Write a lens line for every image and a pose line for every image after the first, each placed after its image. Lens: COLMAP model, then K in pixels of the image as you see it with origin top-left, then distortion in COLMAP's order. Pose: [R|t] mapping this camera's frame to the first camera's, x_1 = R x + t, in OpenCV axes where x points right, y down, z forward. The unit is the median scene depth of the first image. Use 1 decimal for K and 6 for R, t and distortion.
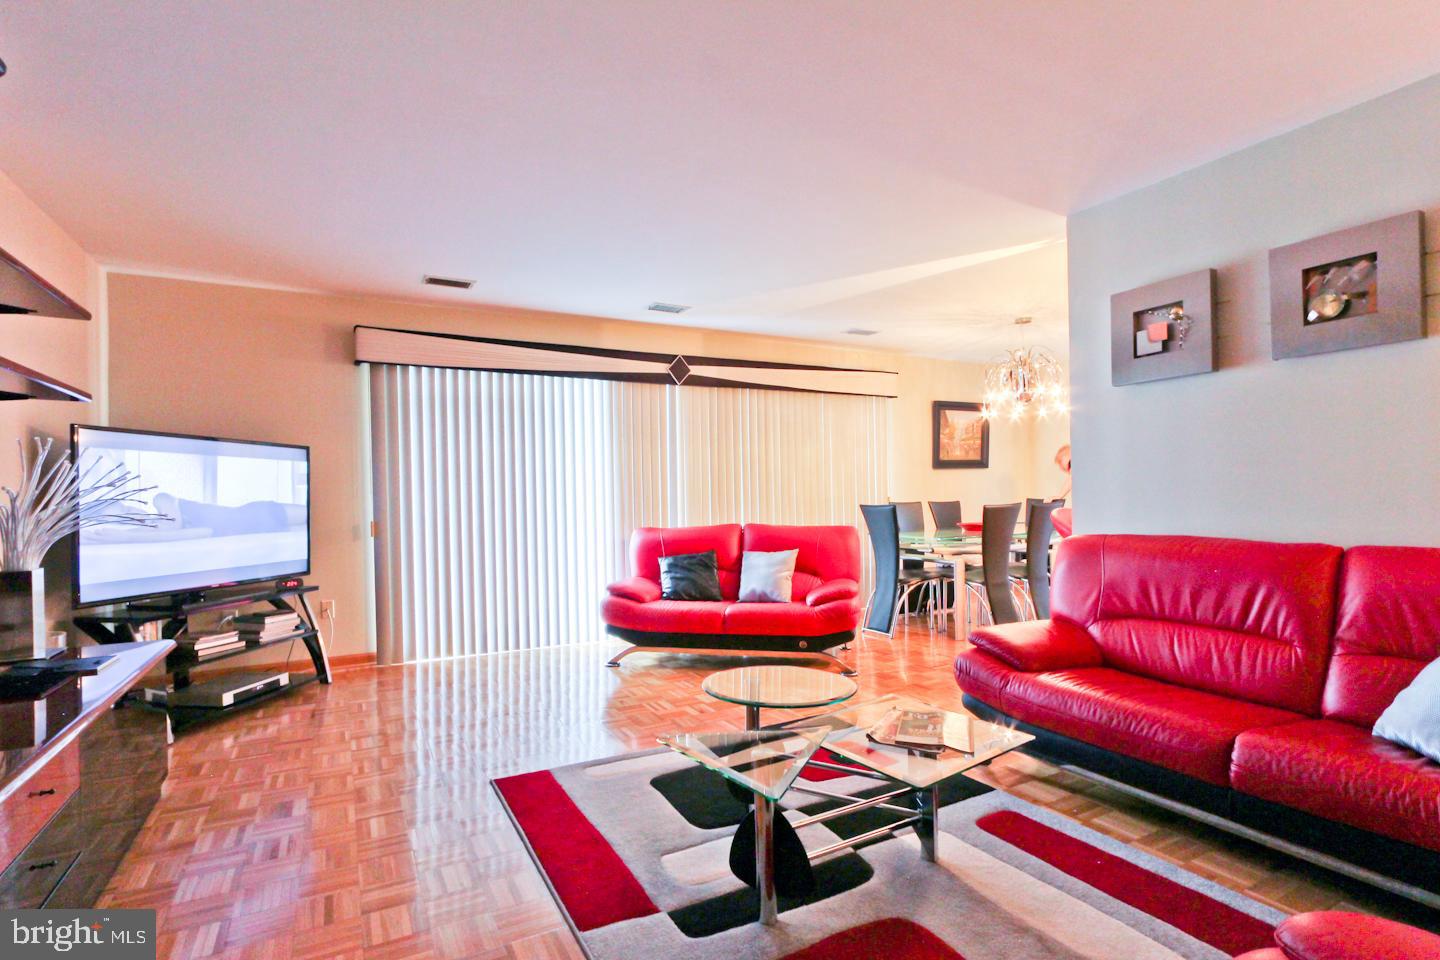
lens RADIAL K [[703.3, 0, 709.7], [0, 703.3, 486.8], [0, 0, 1]] dist [-0.008200, 0.004583]
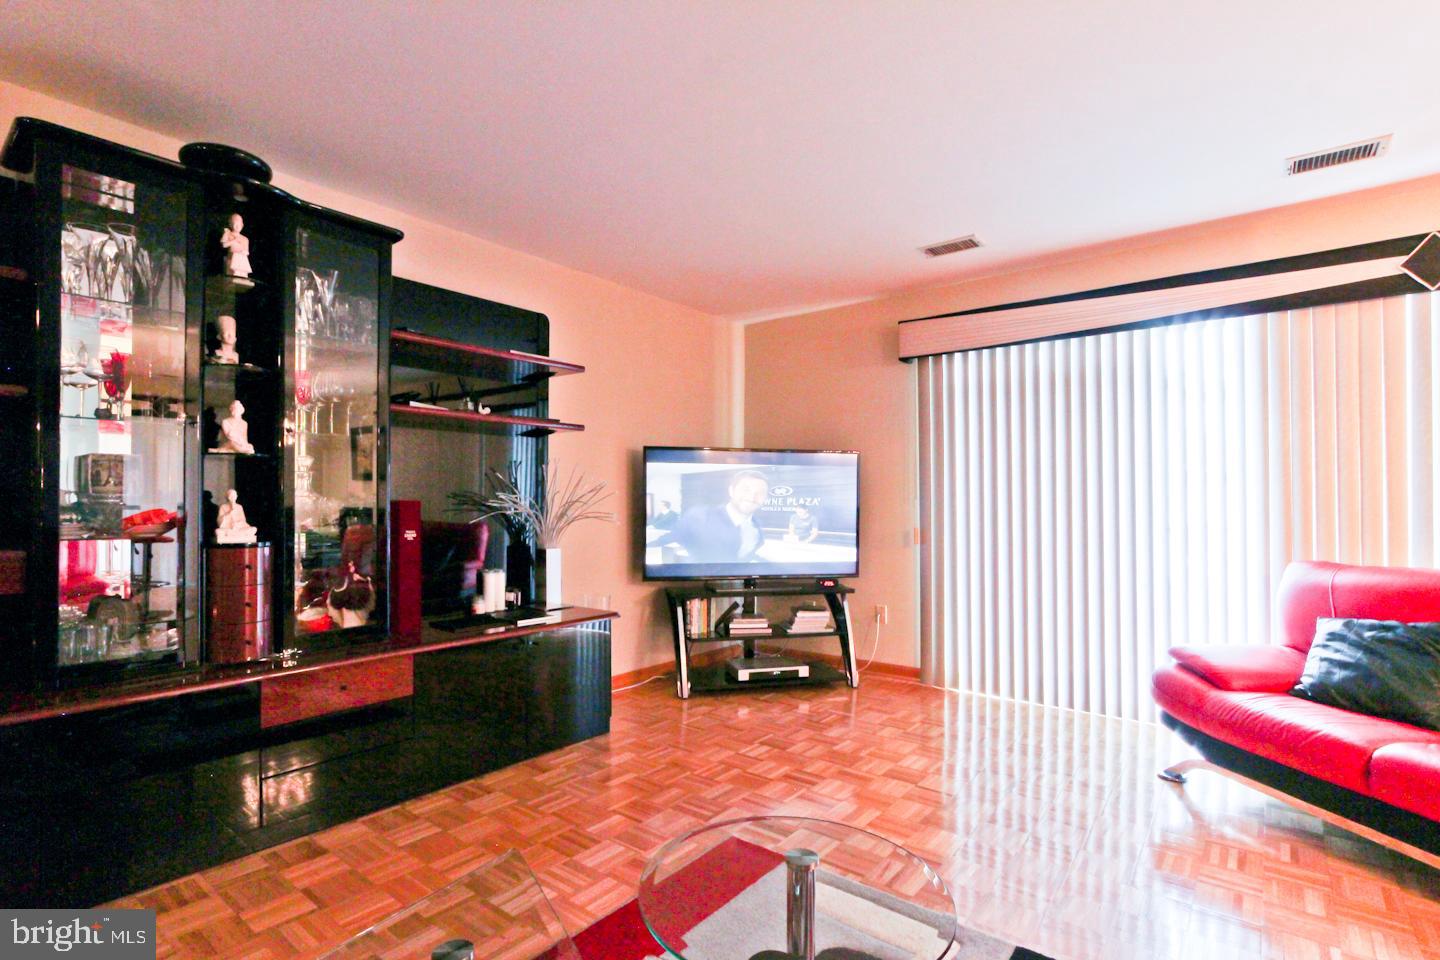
lens RADIAL K [[703.3, 0, 714.2], [0, 703.3, 484.3], [0, 0, 1]] dist [-0.008200, 0.004583]
pose [[0.384218, -0.010723, -0.923180, 0.277361], [0.003875, 0.999942, -0.010002, 0.000300], [0.923234, 0.000266, 0.384237, 0.393696]]
